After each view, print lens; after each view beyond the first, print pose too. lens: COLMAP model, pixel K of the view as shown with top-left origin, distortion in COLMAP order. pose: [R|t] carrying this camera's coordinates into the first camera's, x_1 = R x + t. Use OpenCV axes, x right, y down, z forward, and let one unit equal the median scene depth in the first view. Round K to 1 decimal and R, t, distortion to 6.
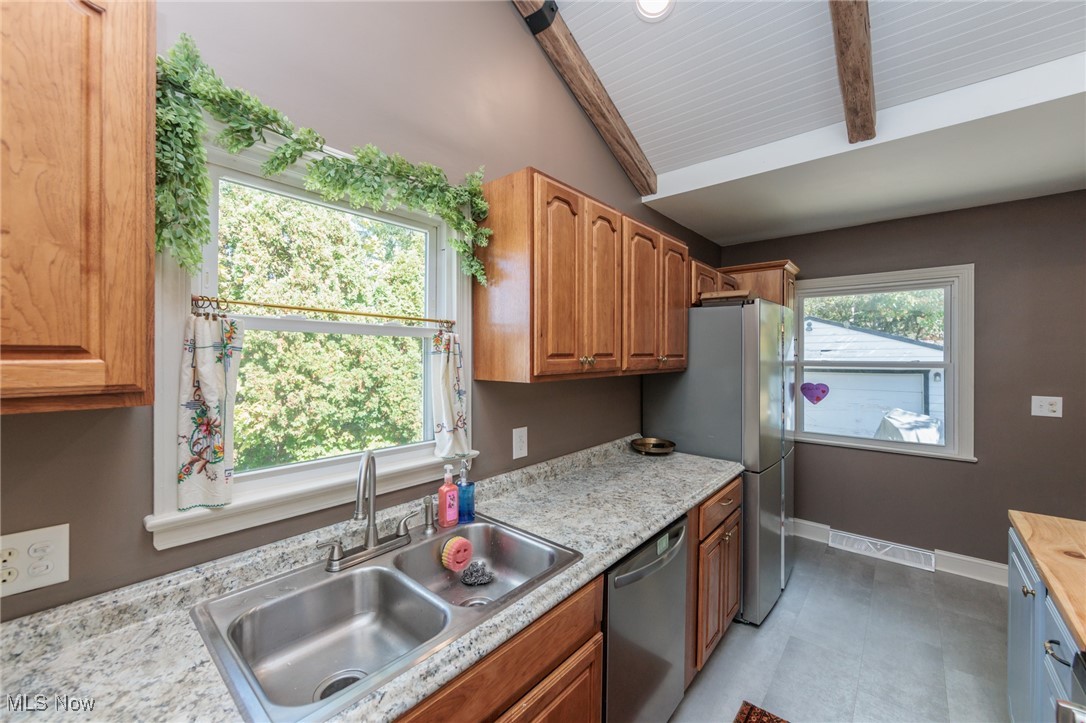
lens RADIAL K [[424.8, 0, 543.5], [0, 424.8, 357.1], [0, 0, 1]] dist [-0.001870, -0.000211]
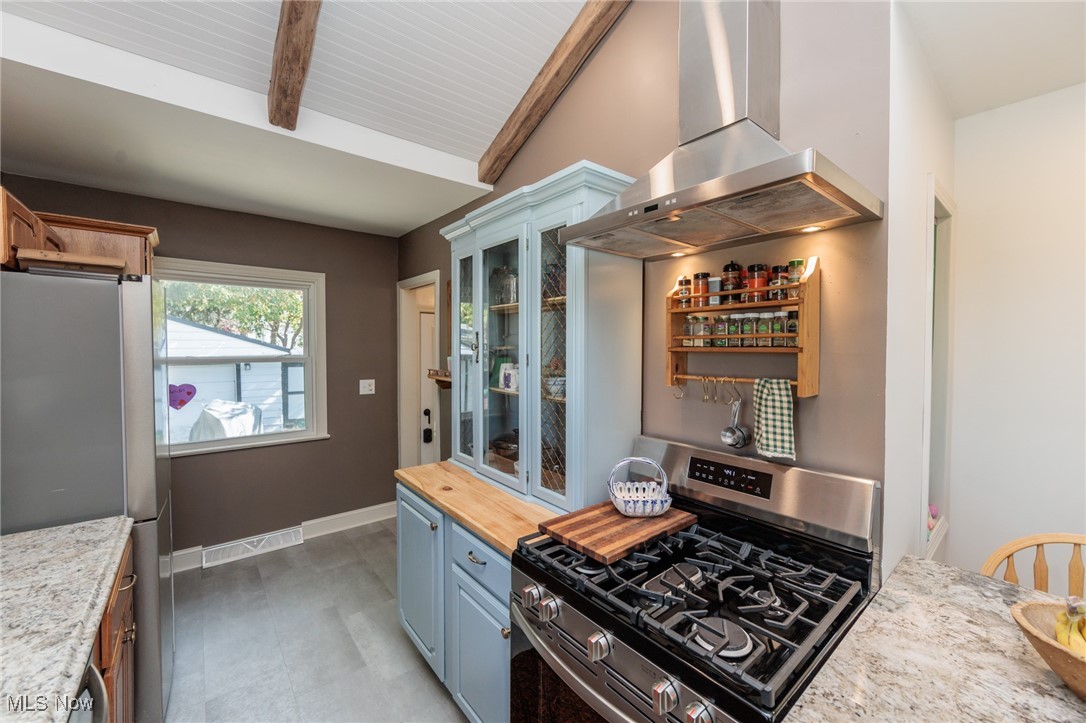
lens RADIAL K [[424.8, 0, 543.5], [0, 424.8, 357.1], [0, 0, 1]] dist [-0.001870, -0.000211]
pose [[0.173344, -0.026692, 0.984500, -0.073686], [0.001688, 0.999639, 0.026805, -0.017907], [-0.984860, -0.002985, 0.173326, 0.208800]]
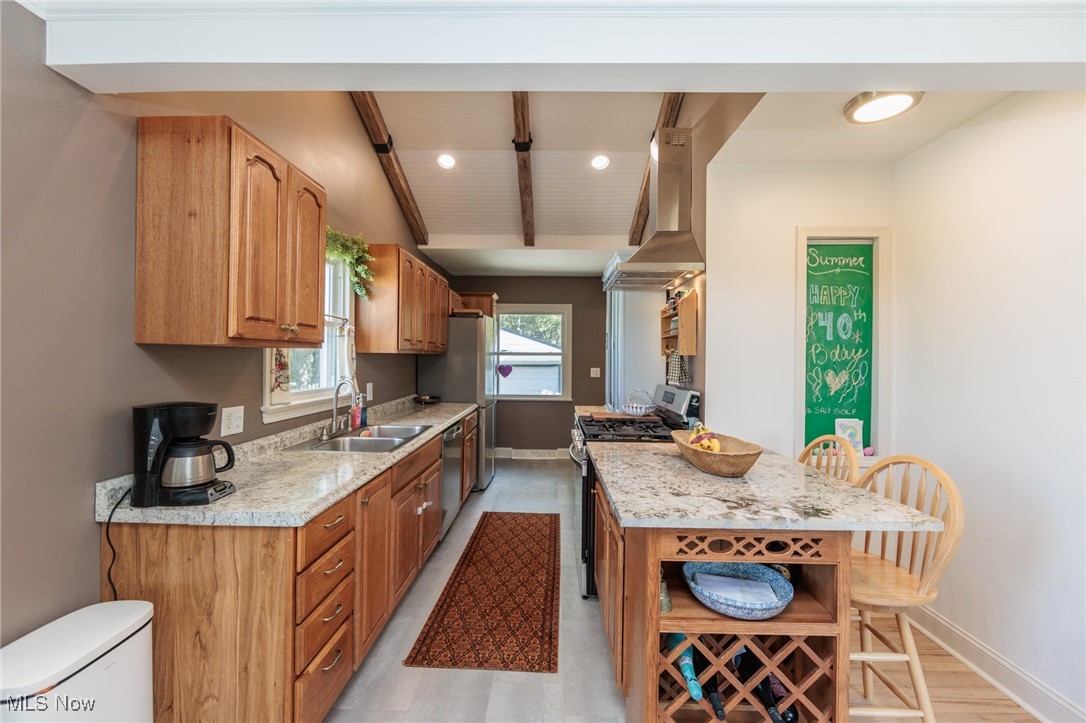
lens RADIAL K [[430.2, 0, 547.6], [0, 430.2, 357.0], [0, 0, 1]] dist [-0.001099, -0.000076]
pose [[0.765508, 0.006166, 0.643397, -0.465732], [-0.003964, 0.999980, -0.004867, 0.051215], [-0.643415, 0.001175, 0.765517, -0.585127]]
